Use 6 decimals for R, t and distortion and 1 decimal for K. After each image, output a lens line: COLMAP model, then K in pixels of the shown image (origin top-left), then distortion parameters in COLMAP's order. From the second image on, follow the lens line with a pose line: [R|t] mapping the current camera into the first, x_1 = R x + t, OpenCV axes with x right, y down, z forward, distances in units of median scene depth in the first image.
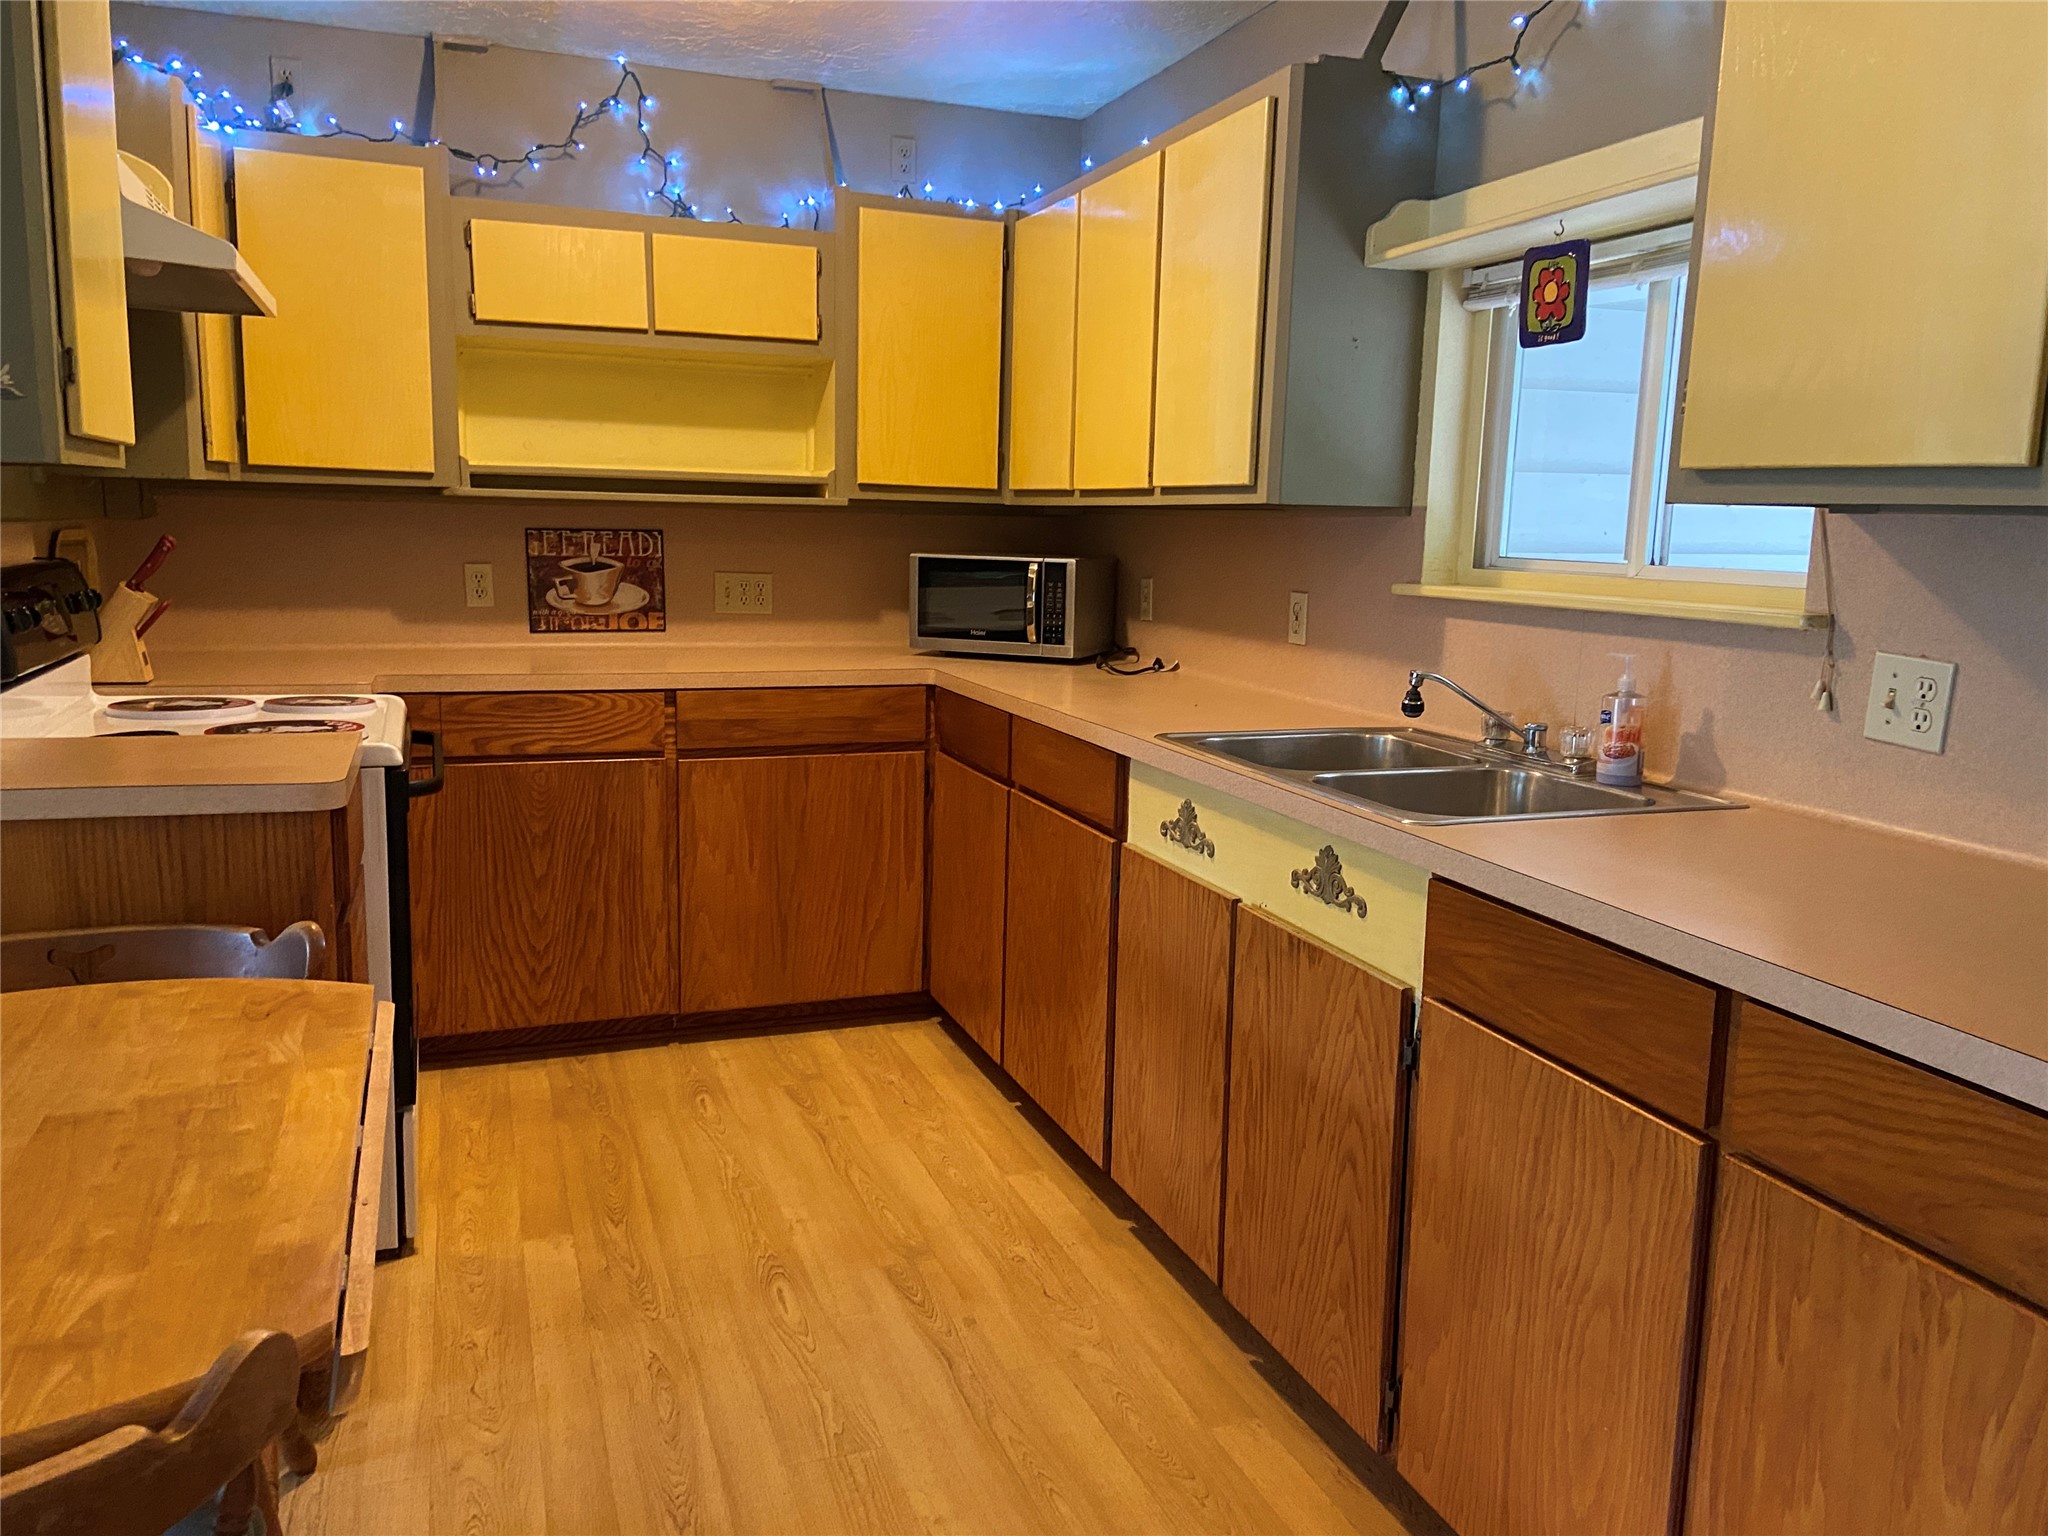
lens RADIAL K [[1568.0, 0, 1012.1], [0, 1568.0, 759.1], [0, 0, 1]] dist [0.072524, -0.072383]
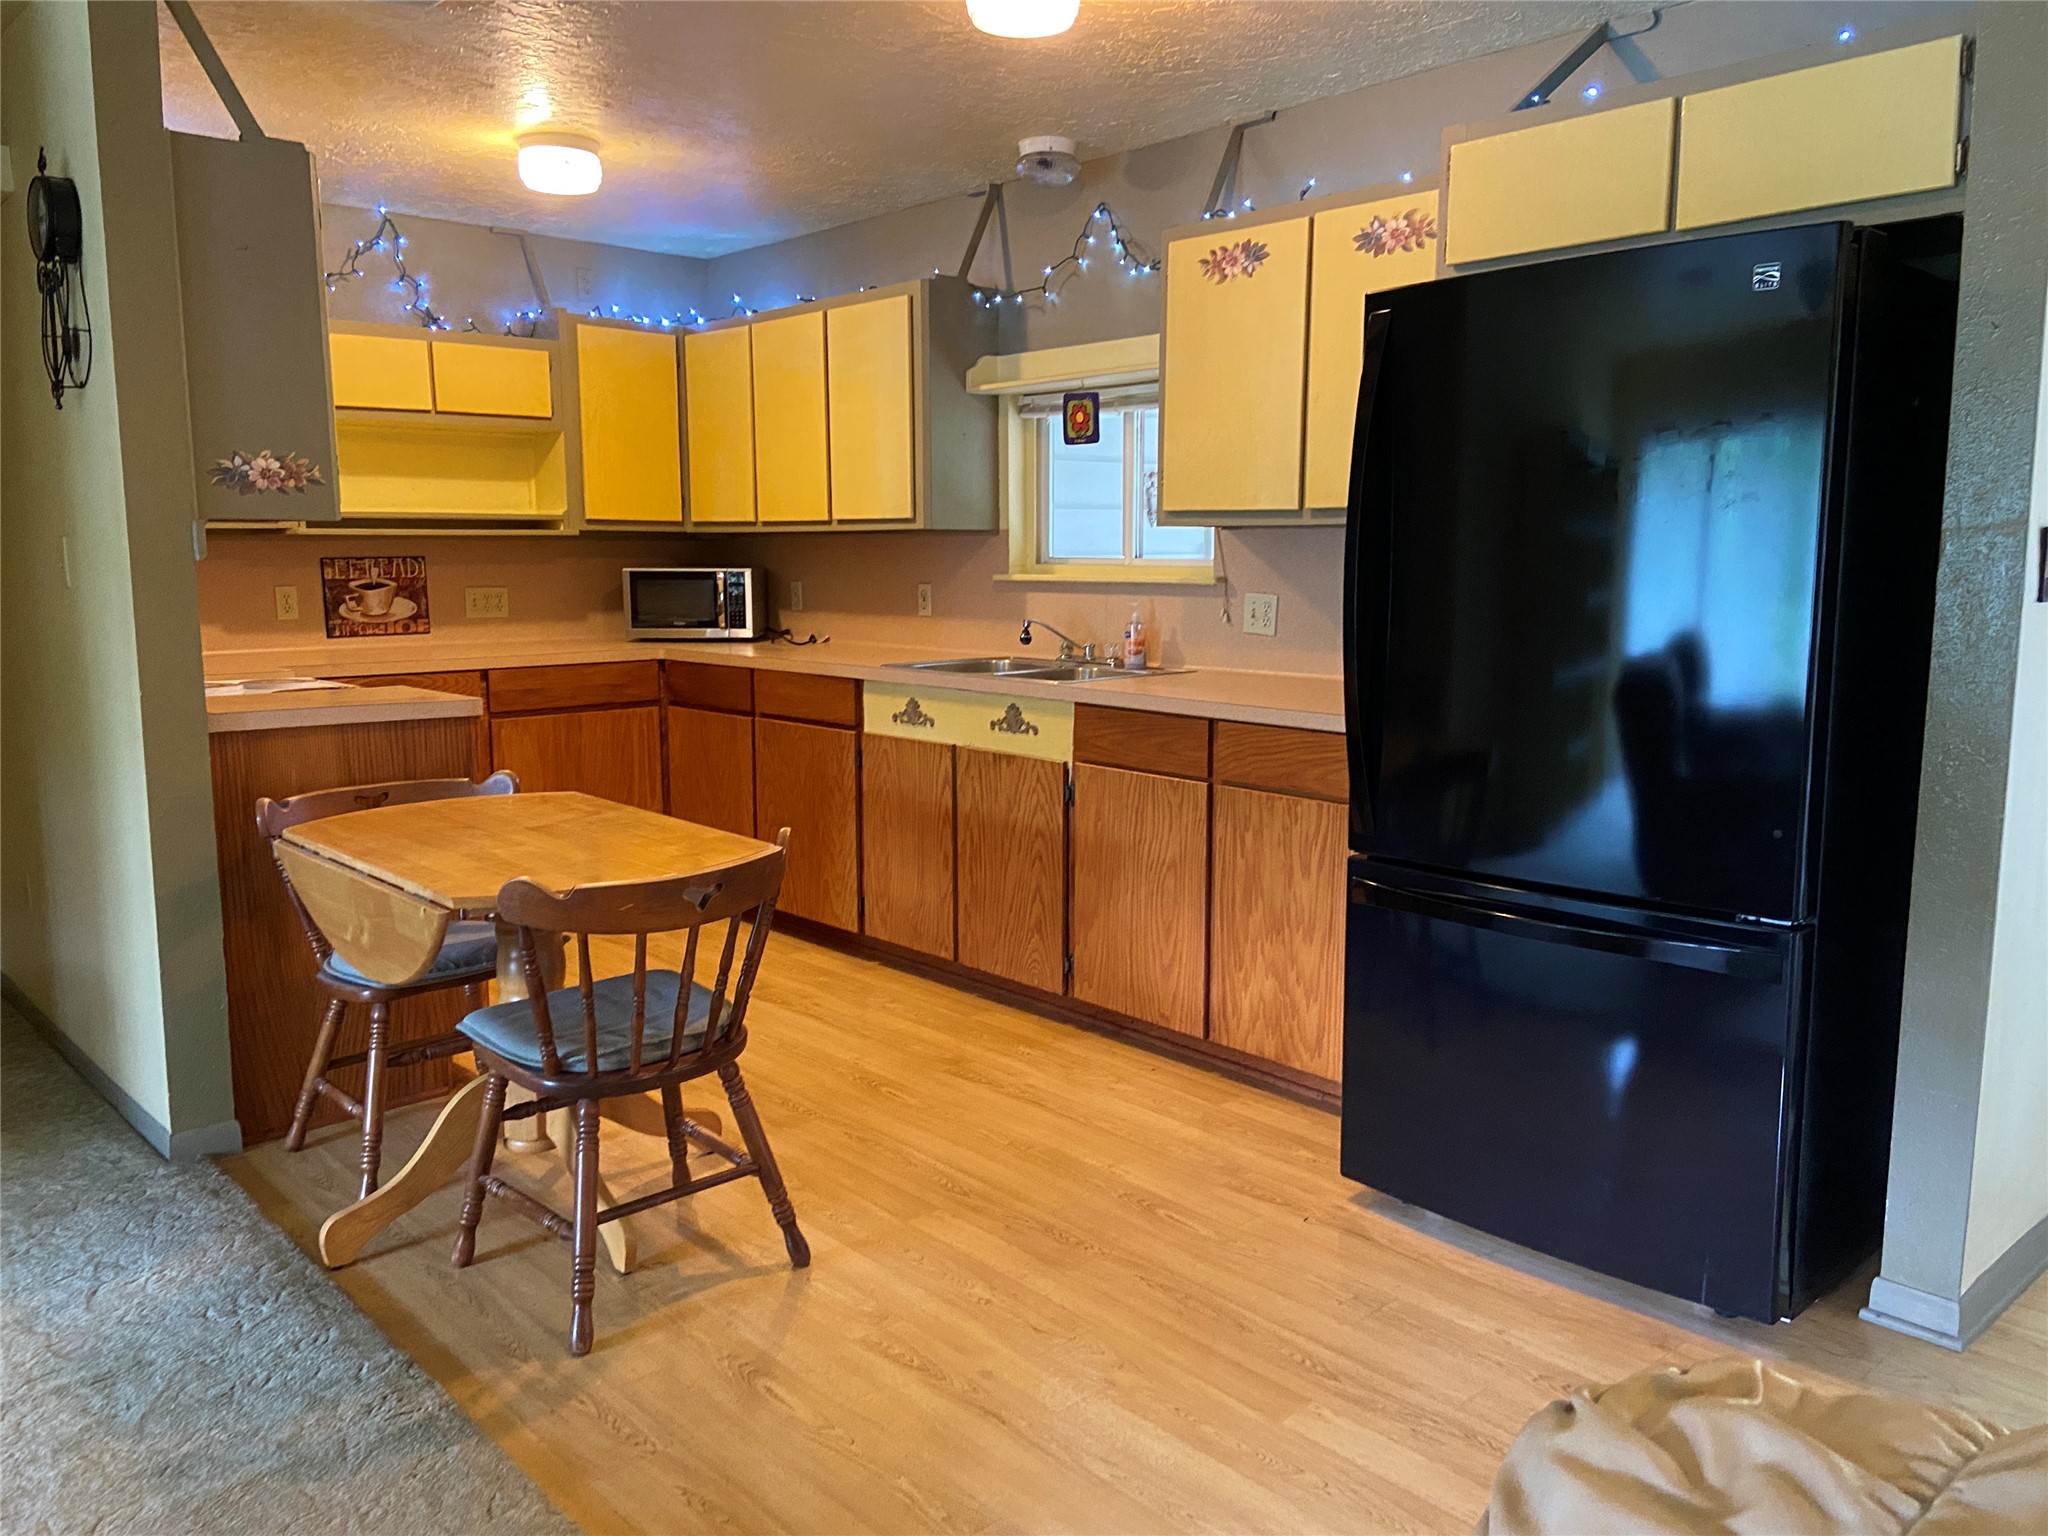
lens RADIAL K [[1568.0, 0, 1033.4], [0, 1568.0, 767.9], [0, 0, 1]] dist [0.072524, -0.072383]
pose [[0.923464, -0.078144, 0.375644, -0.398315], [0.081296, 0.996662, 0.007480, 0.094984], [-0.374975, 0.023631, 0.926734, -0.633978]]
